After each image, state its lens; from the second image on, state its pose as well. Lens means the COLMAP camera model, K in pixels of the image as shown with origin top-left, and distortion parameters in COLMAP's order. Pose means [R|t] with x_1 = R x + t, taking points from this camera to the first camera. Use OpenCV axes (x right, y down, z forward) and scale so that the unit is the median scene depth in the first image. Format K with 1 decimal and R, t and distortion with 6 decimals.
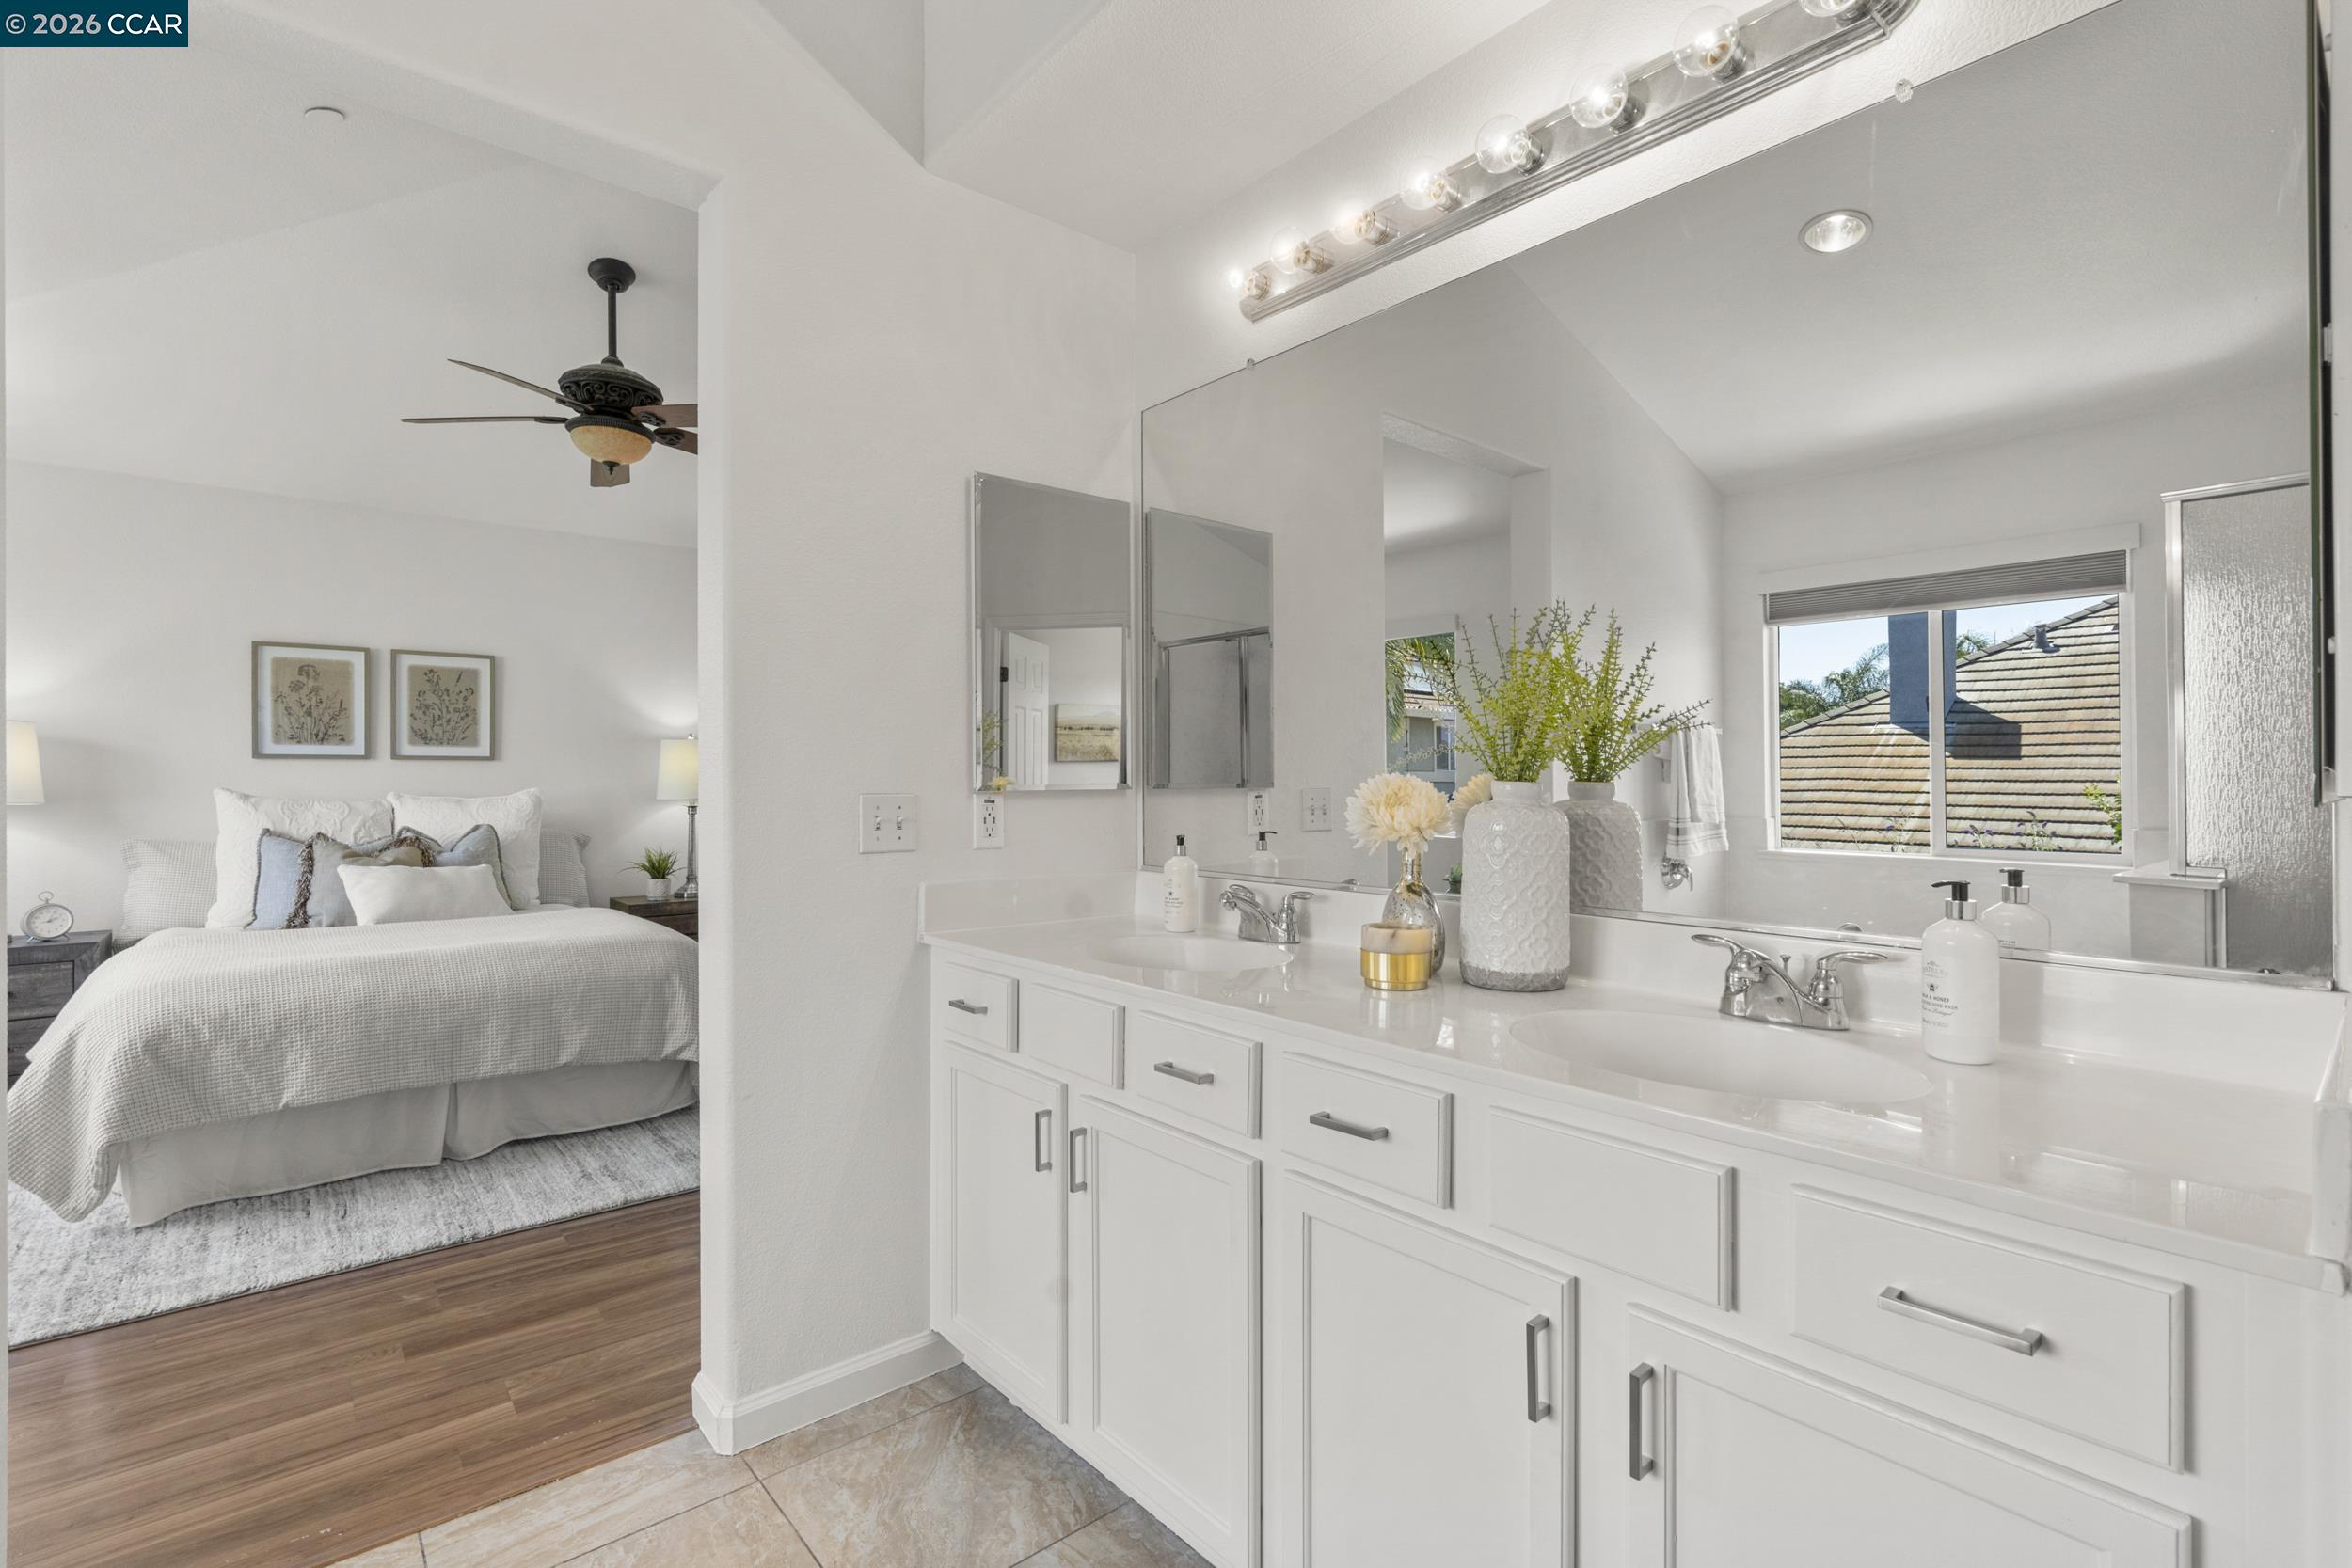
lens RADIAL K [[1081.9, 0, 1180.8], [0, 1081.9, 773.8], [0, 0, 1]] dist [0.001112, 0.000937]
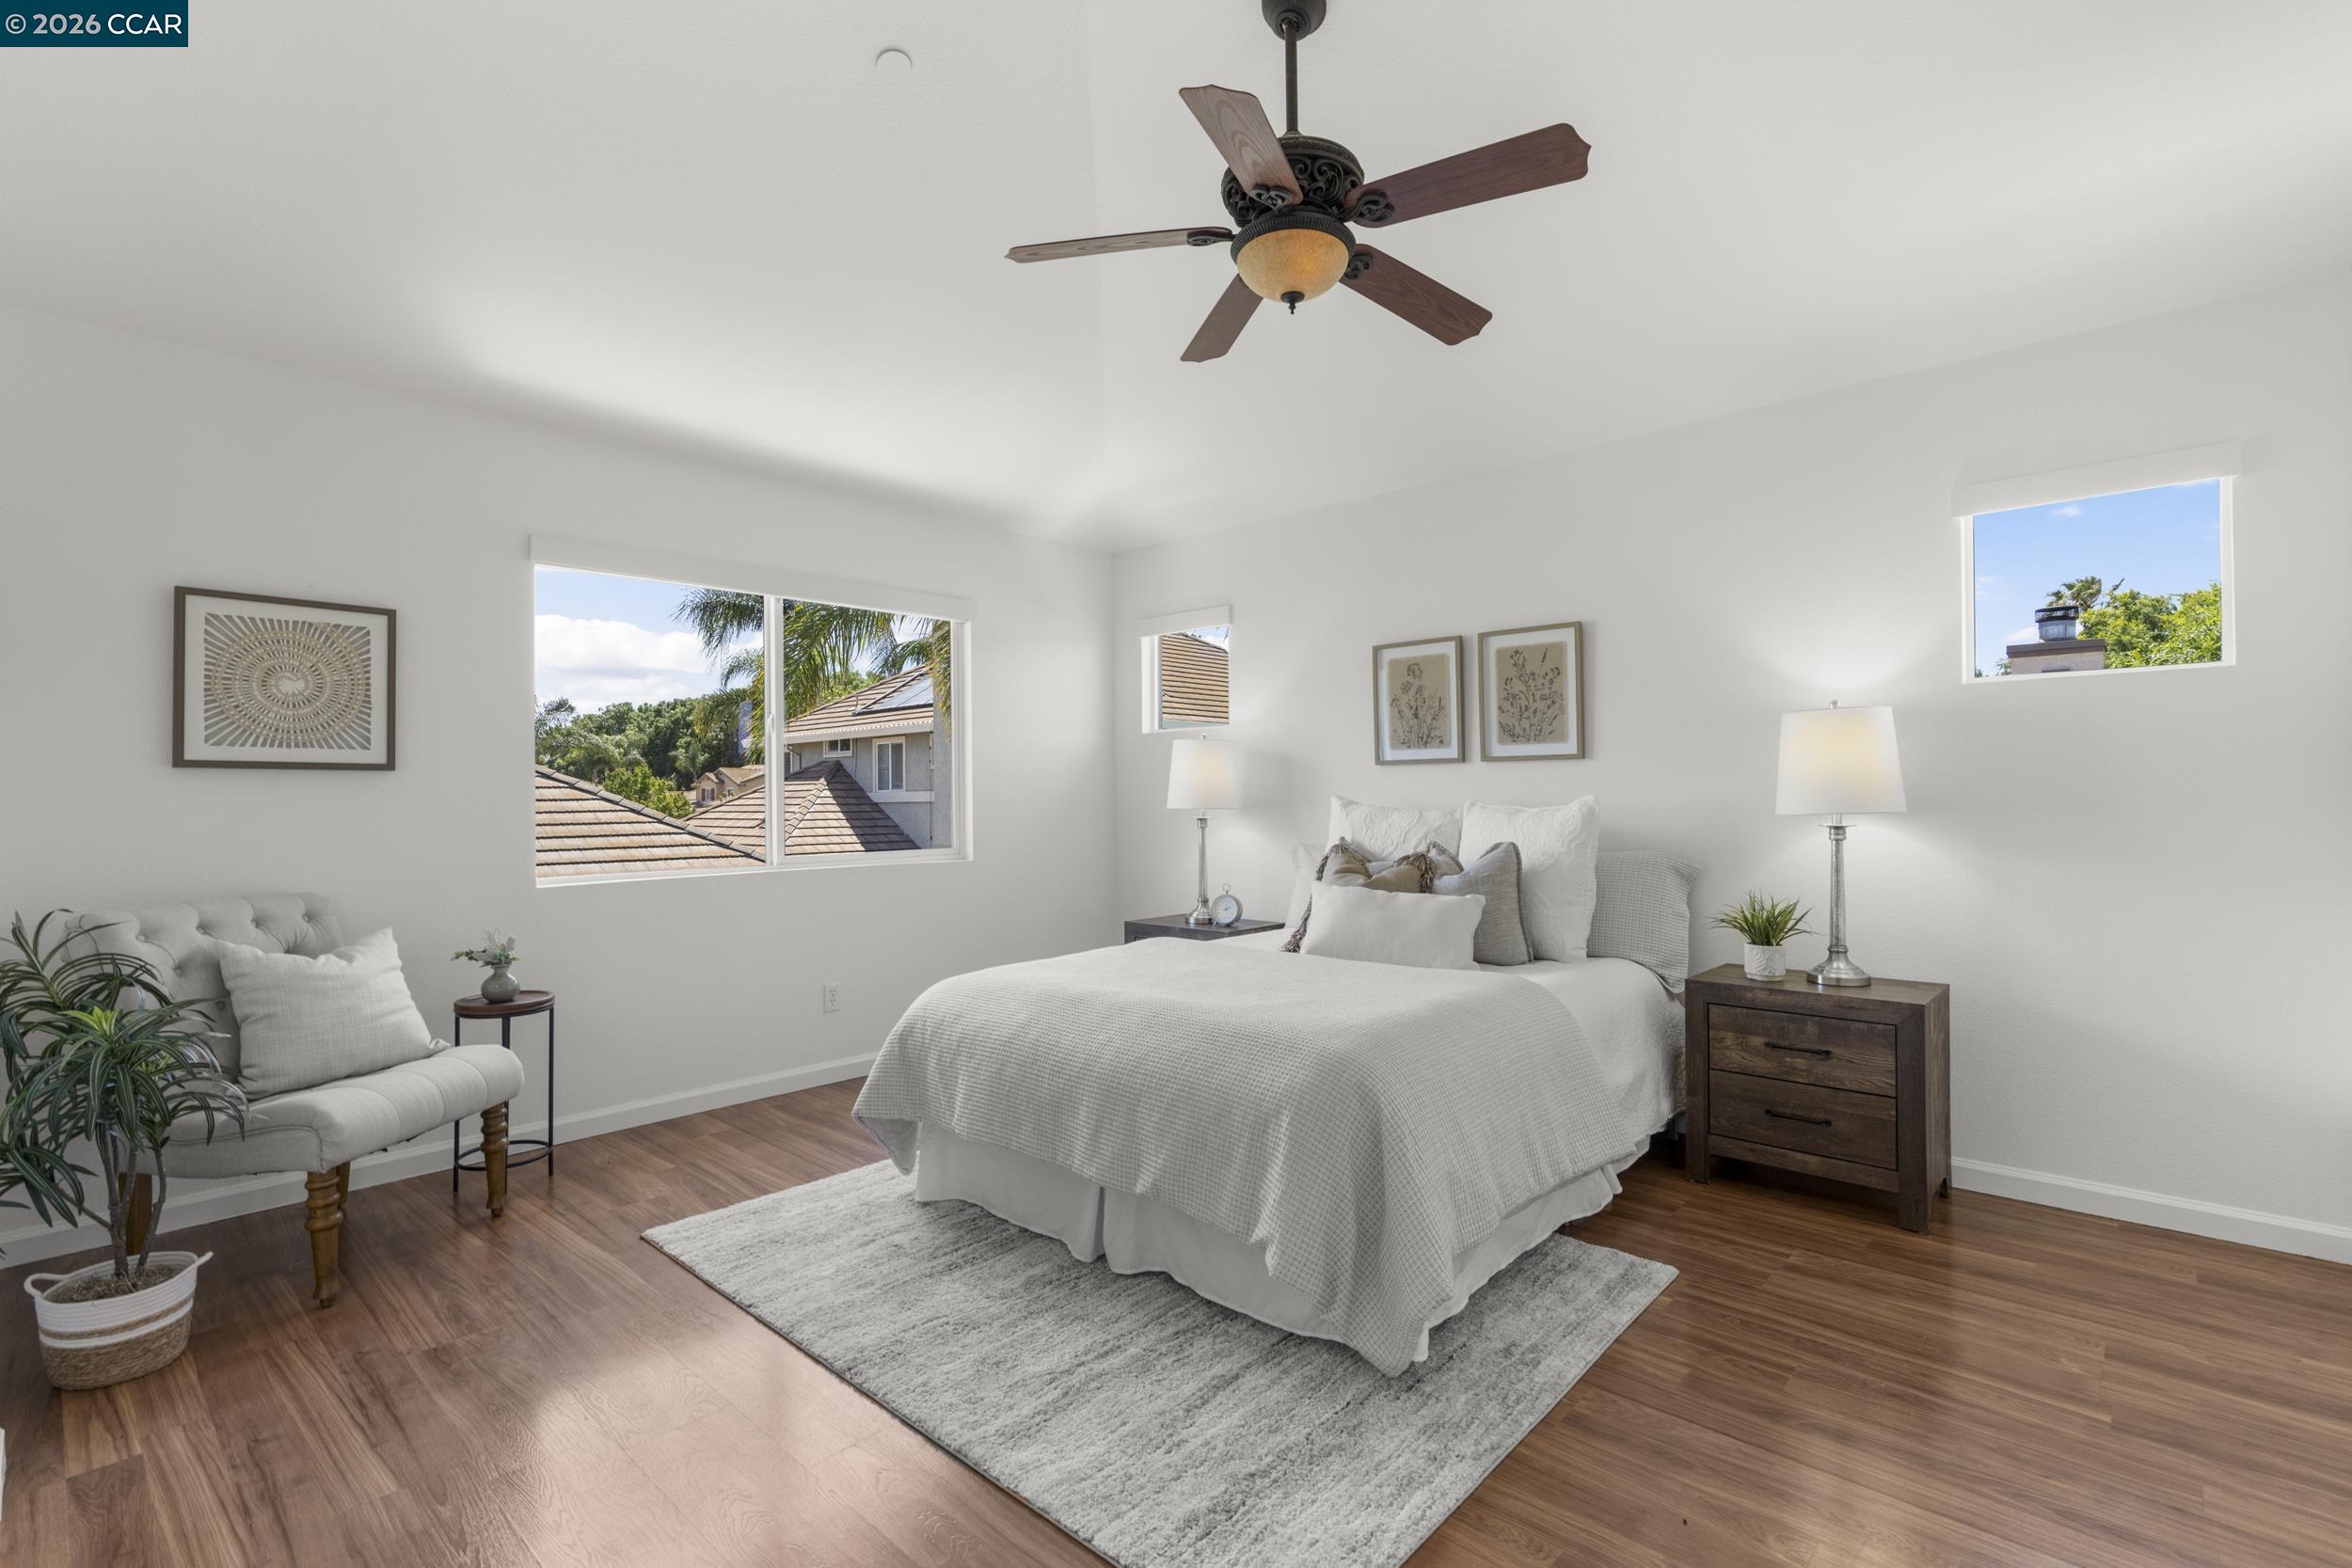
lens RADIAL K [[1069.4, 0, 1161.9], [0, 1069.4, 790.4], [0, 0, 1]] dist [-0.001037, 0.000673]
pose [[0.129435, -0.006113, -0.991569, 0.078911], [0.012832, 0.999908, -0.004489, 0.010288], [0.991505, -0.012143, 0.129502, 0.678031]]
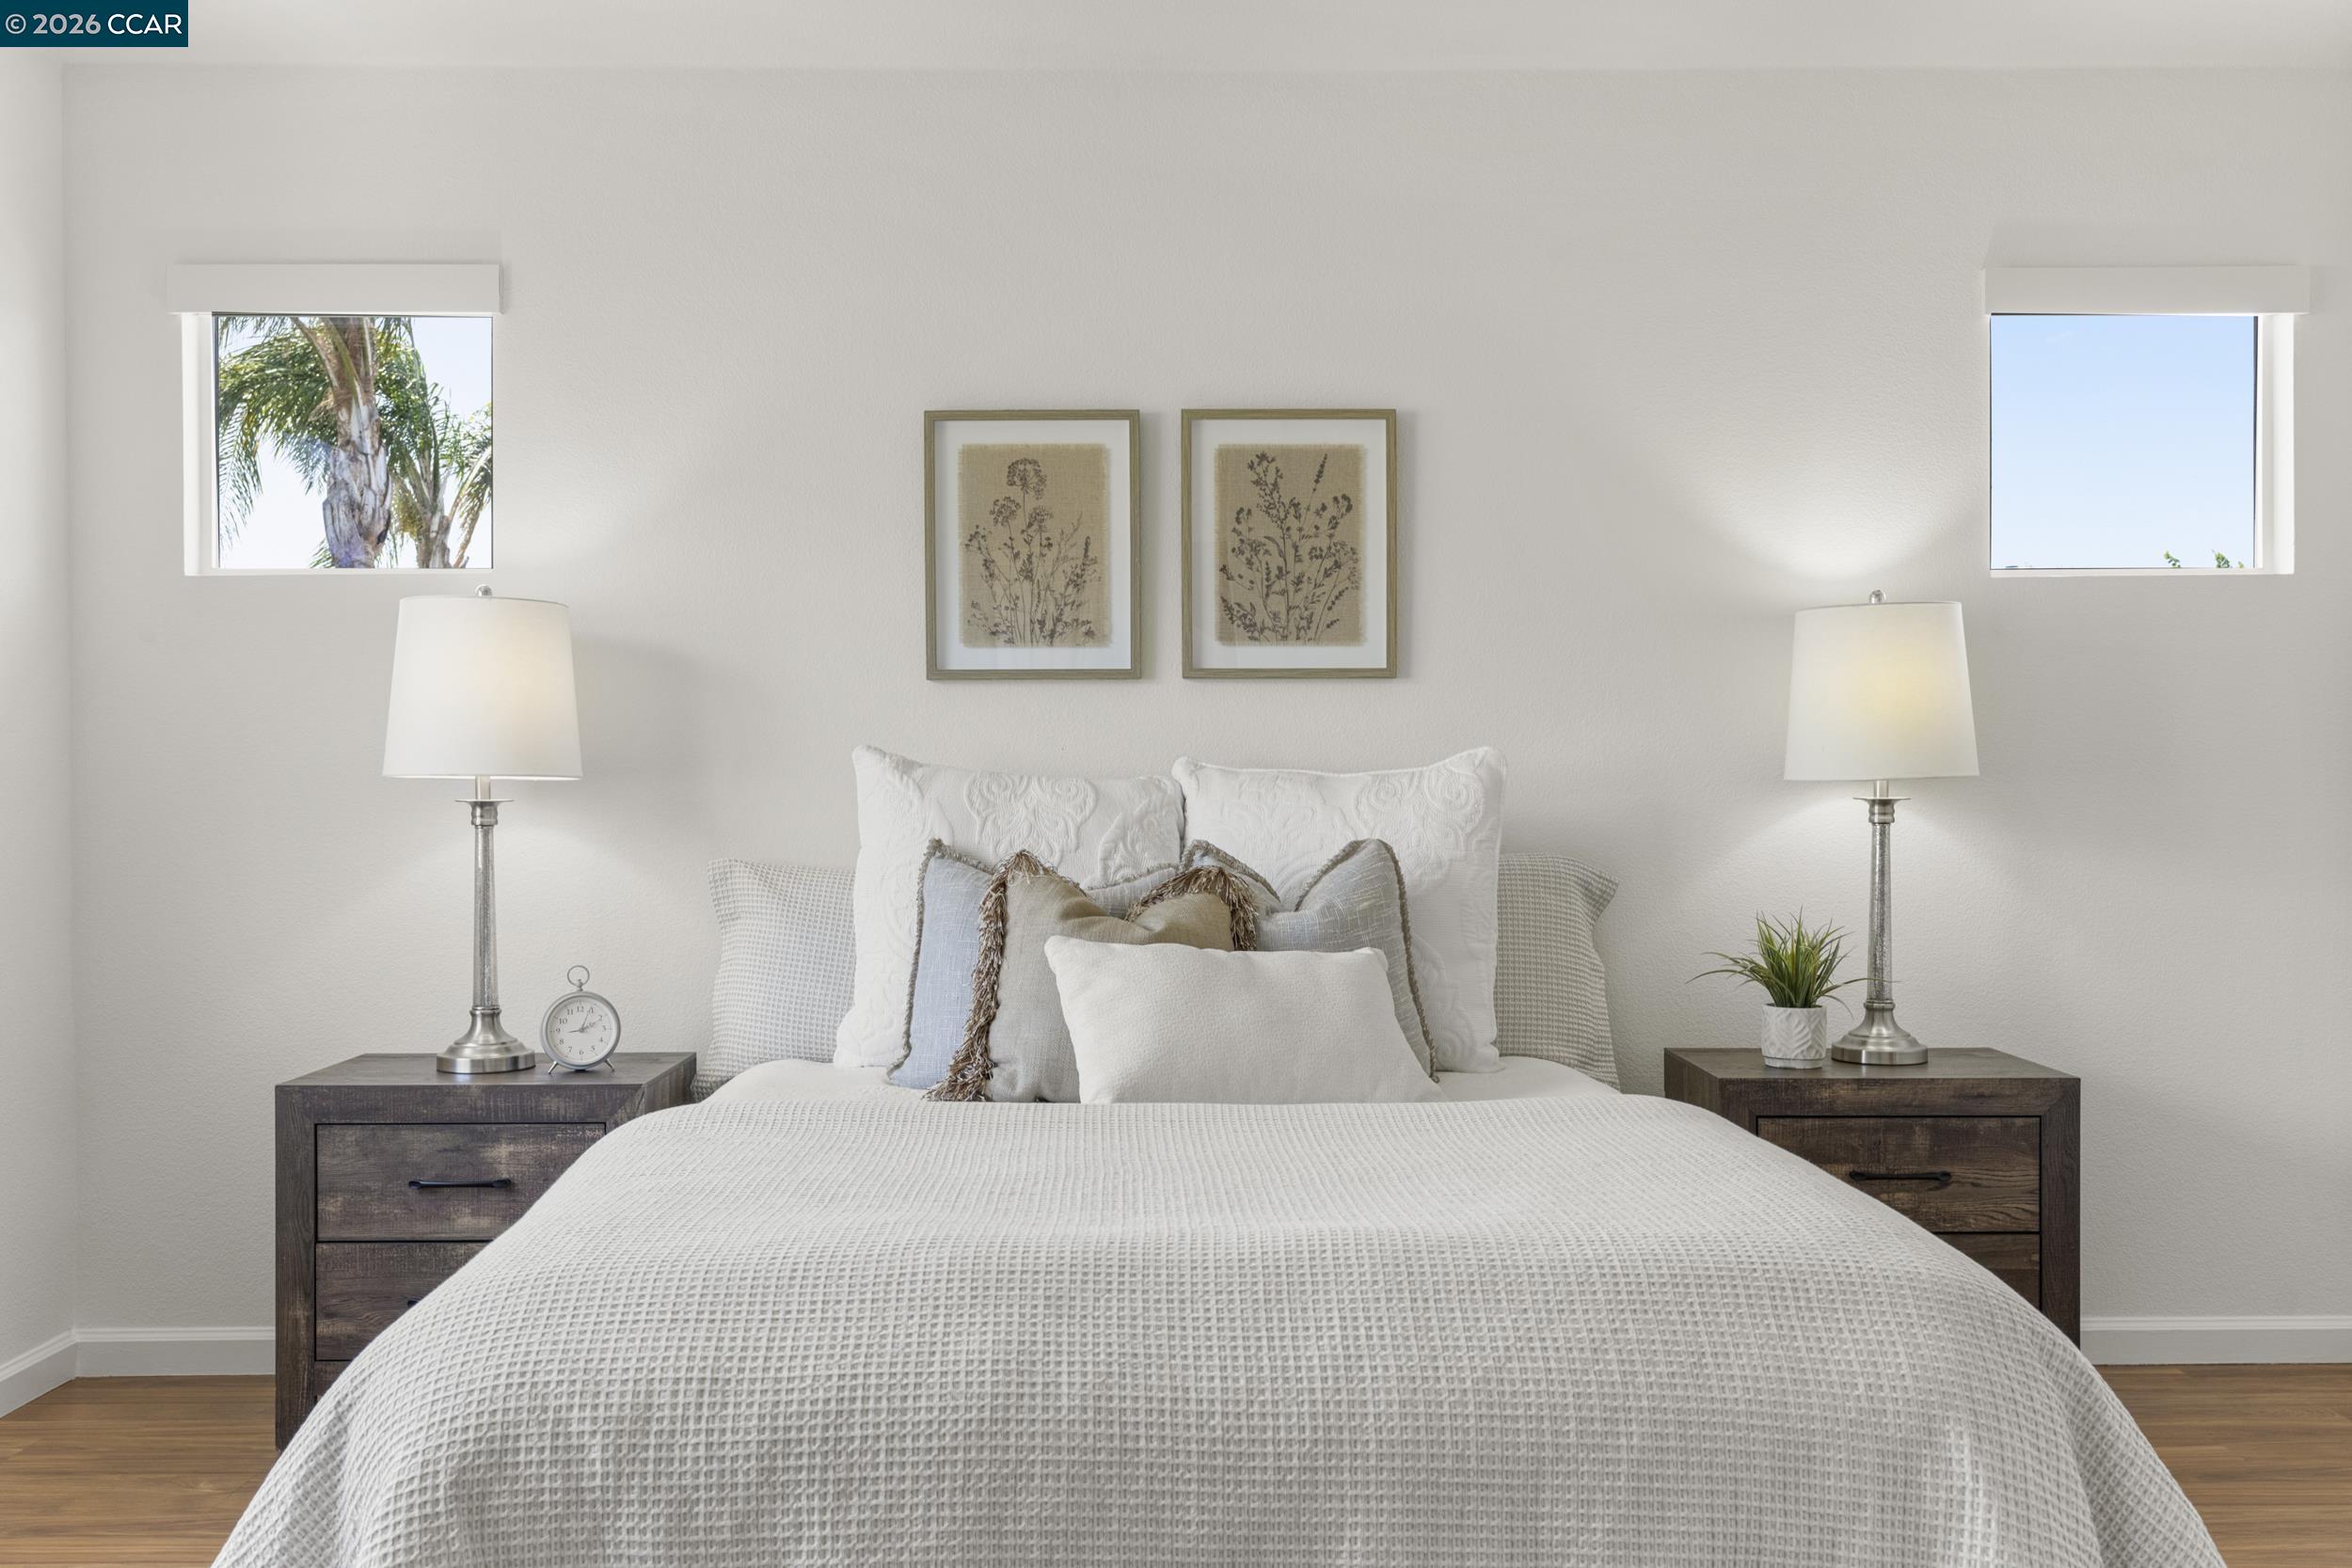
lens RADIAL K [[2170.9, 0, 1176.0], [0, 2170.9, 784.0], [0, 0, 1]] dist [-0.001859, 0.006693]
pose [[0.776336, 0.000536, -0.630319, -0.224997], [0.005258, 0.999959, 0.007326, 0.021778], [0.630297, -0.009002, 0.776302, 0.380218]]
